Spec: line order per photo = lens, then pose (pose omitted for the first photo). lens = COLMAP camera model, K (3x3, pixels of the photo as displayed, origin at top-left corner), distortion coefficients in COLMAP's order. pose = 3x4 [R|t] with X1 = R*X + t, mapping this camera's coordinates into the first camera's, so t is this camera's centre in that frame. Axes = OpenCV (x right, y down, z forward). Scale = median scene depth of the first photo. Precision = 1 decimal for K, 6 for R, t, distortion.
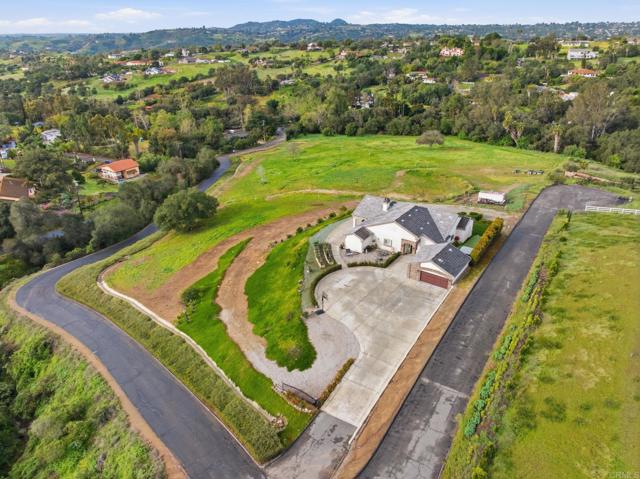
lens RADIAL K [[451.1, 0, 319.7], [0, 451.1, 238.2], [0, 0, 1]] dist [-0.052273, 0.023179]
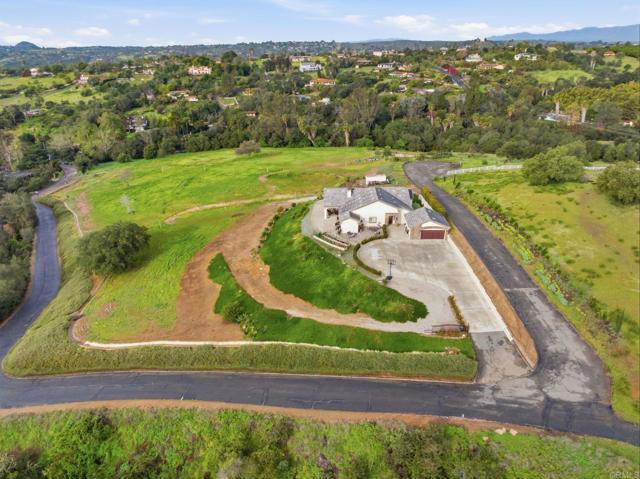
lens RADIAL K [[451.1, 0, 319.4], [0, 451.1, 236.2], [0, 0, 1]] dist [-0.052273, 0.023179]
pose [[0.828856, -0.219862, 0.514450, -0.213278], [0.242186, 0.969925, 0.024322, -0.004128], [-0.504326, 0.104433, 0.857175, 0.020993]]
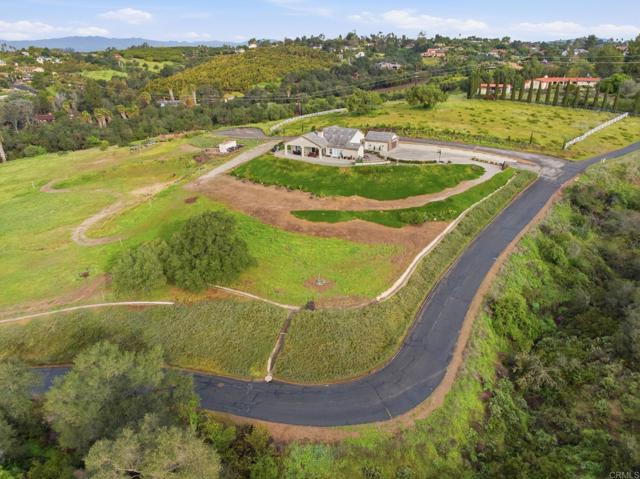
lens RADIAL K [[451.1, 0, 322.1], [0, 451.1, 237.1], [0, 0, 1]] dist [-0.052273, 0.023179]
pose [[-0.122488, -0.366746, 0.922222, -0.473139], [0.429130, 0.818296, 0.382413, -0.131036], [-0.894899, 0.442594, 0.057150, 0.417309]]
